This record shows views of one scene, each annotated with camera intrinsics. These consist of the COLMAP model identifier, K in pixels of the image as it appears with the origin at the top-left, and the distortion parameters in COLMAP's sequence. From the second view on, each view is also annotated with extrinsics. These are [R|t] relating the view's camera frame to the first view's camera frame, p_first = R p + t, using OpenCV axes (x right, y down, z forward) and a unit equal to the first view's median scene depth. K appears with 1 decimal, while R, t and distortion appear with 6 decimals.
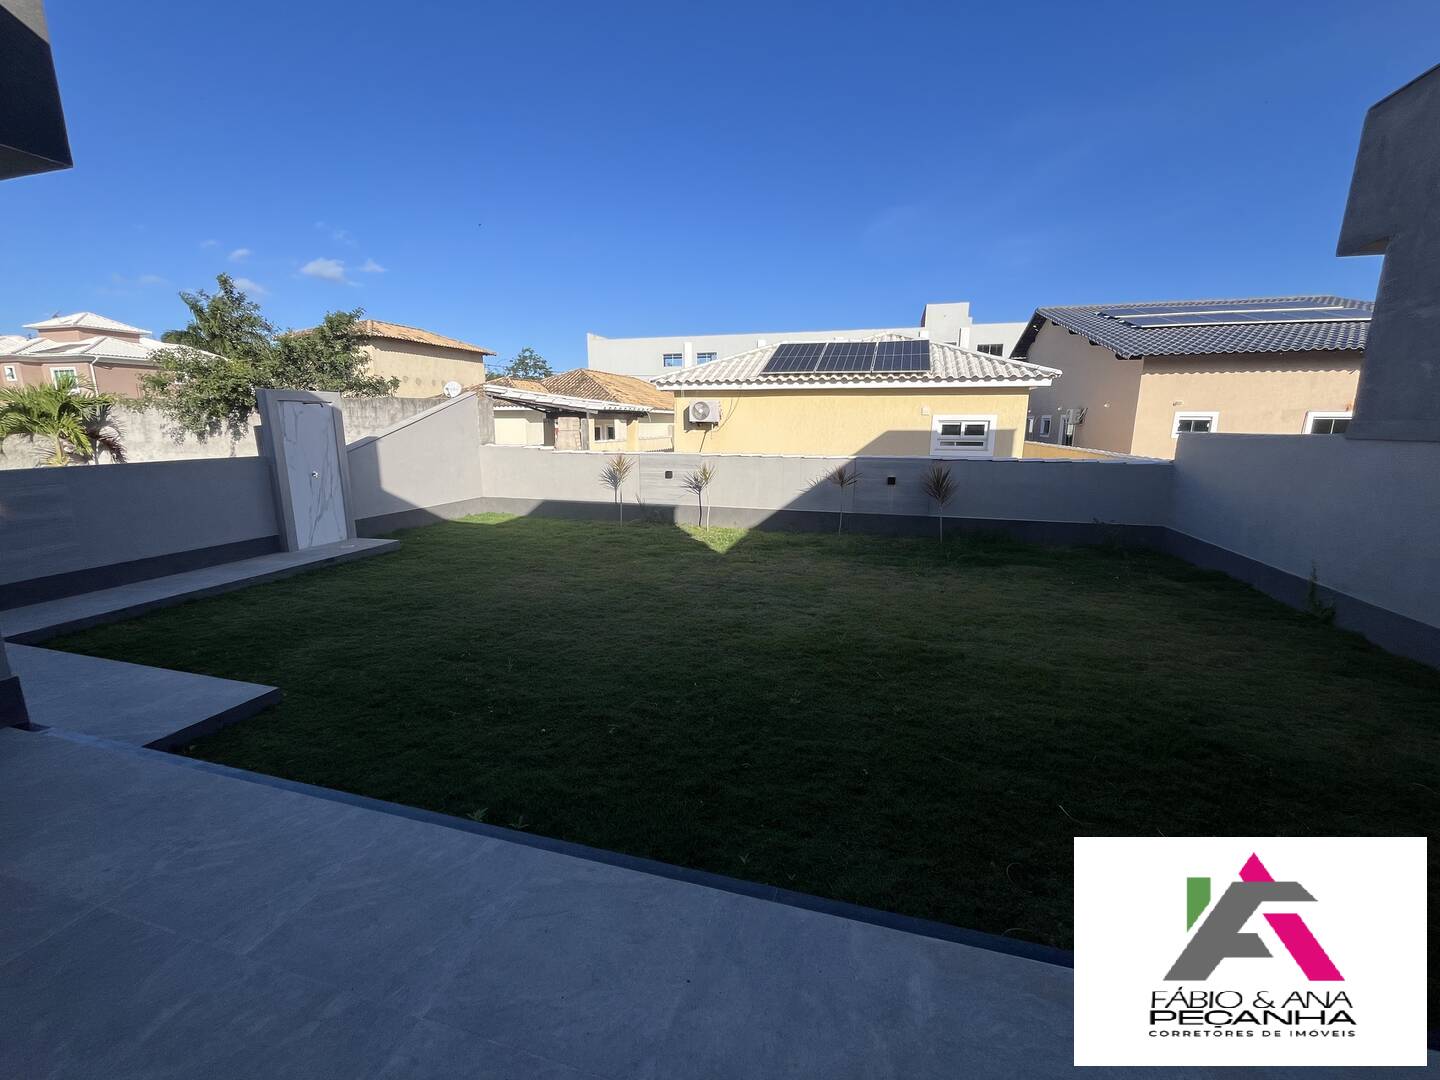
lens RADIAL K [[583.6, 0, 716.9], [0, 583.6, 538.8], [0, 0, 1]] dist [-0.004210, 0.000237]
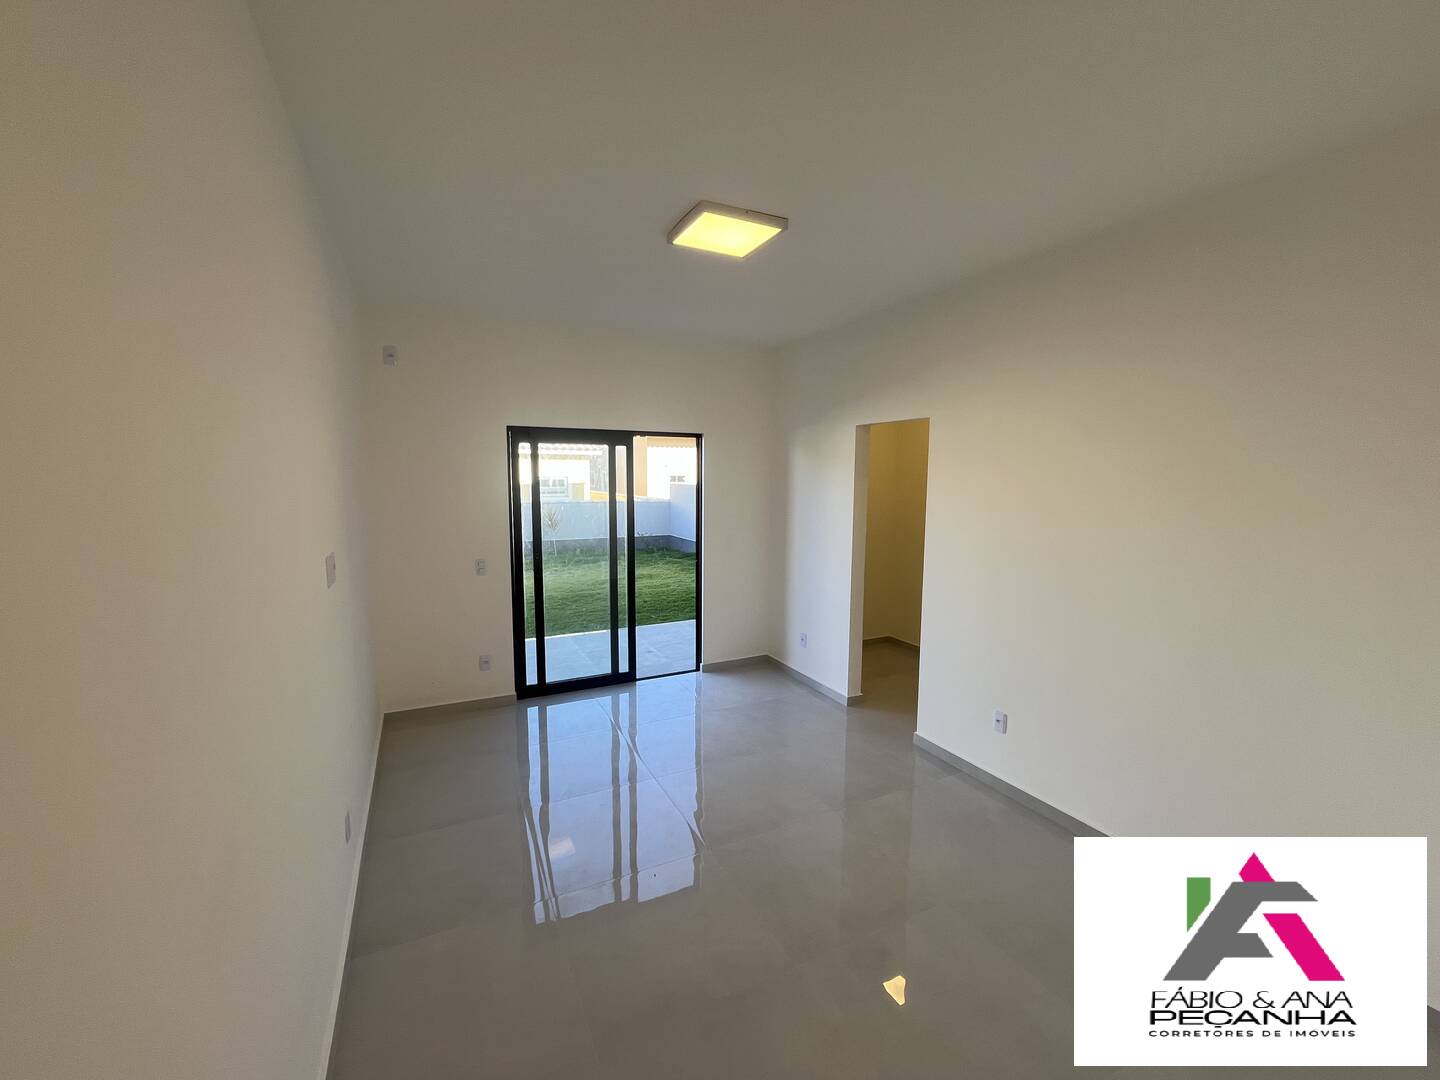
lens RADIAL K [[583.6, 0, 719.3], [0, 583.6, 539.0], [0, 0, 1]] dist [-0.004210, 0.000237]
pose [[0.735365, -0.072158, 0.673818, -0.479768], [0.127305, 0.991322, -0.032774, 0.095957], [-0.665606, 0.109881, 0.738170, -0.617553]]
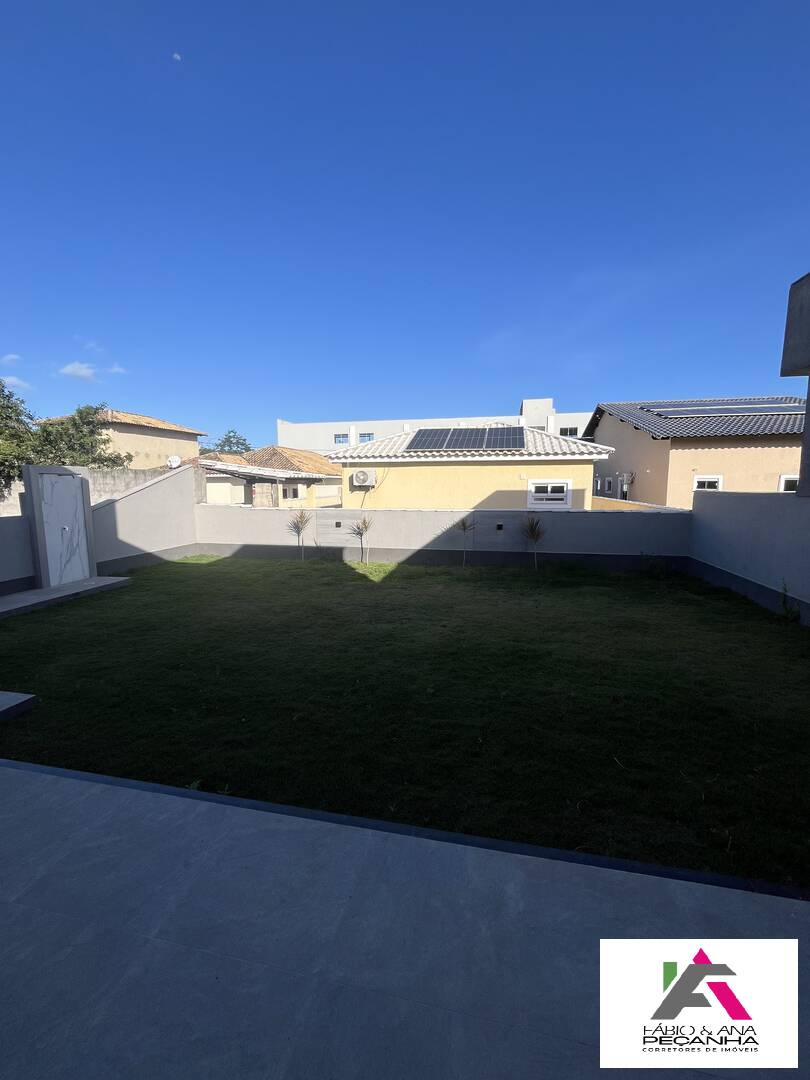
lens RADIAL K [[437.7, 0, 405.3], [0, 437.7, 535.5], [0, 0, 1]] dist [-0.004210, 0.000237]
pose [[0.997641, -0.015094, 0.066973, 0.007066], [0.020231, 0.996849, -0.076701, -0.005210], [-0.065604, 0.077874, 0.994802, -0.031666]]
